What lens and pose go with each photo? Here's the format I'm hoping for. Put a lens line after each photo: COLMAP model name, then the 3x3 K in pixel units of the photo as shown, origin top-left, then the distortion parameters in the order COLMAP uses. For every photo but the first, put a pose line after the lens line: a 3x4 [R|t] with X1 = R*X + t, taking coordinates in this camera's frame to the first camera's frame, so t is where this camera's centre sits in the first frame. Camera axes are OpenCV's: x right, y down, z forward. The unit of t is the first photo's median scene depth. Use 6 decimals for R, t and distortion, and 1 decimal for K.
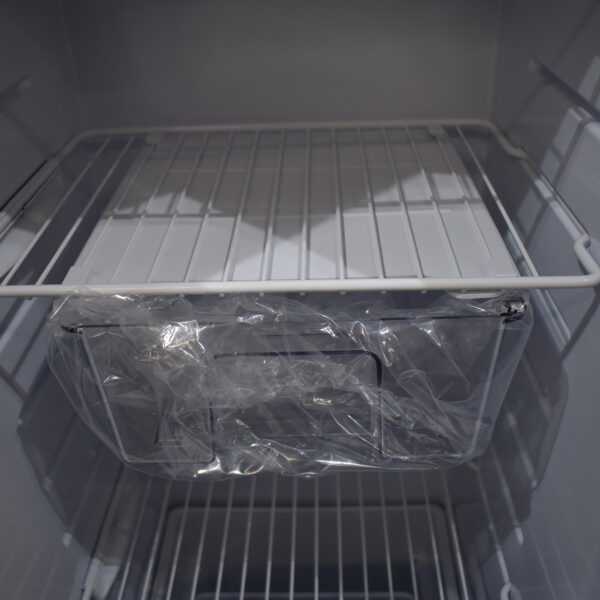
lens RADIAL K [[695.1, 0, 294.9], [0, 695.1, 299.1], [0, 0, 1]] dist [-0.085171, 0.000000]
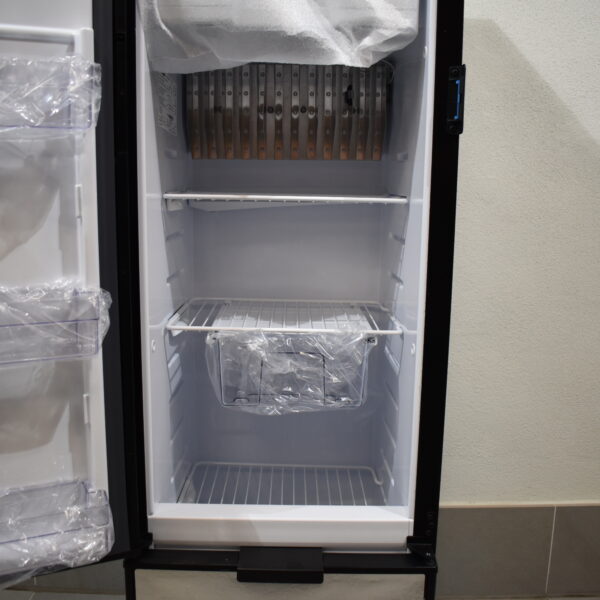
lens RADIAL K [[695.1, 0, 298.6], [0, 695.1, 296.2], [0, 0, 1]] dist [-0.085171, 0.000000]
pose [[0.997957, 0.049070, 0.040905, -0.079437], [-0.029044, 0.918810, -0.393631, 0.719654], [-0.056899, 0.391638, 0.918358, -1.237814]]
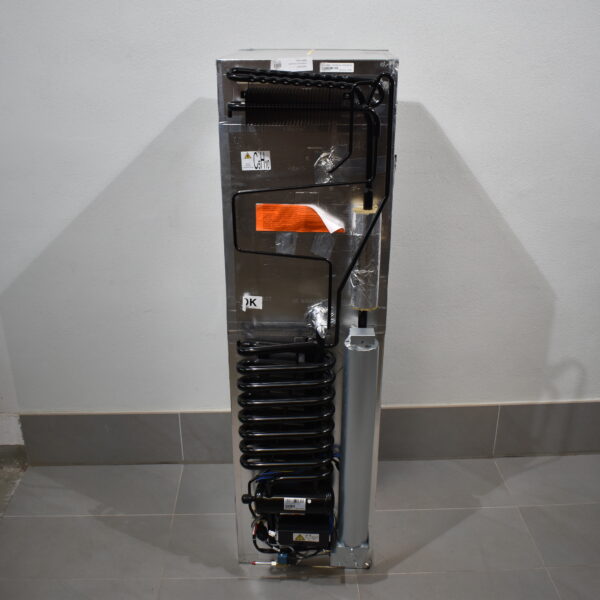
lens RADIAL K [[695.1, 0, 300.1], [0, 695.1, 300.9], [0, 0, 1]] dist [-0.085171, 0.000000]
pose [[0.997472, 0.013970, 0.069676, -0.660119], [-0.000415, 0.981615, -0.190872, 0.545408], [-0.071061, 0.190361, 0.979139, -3.396001]]
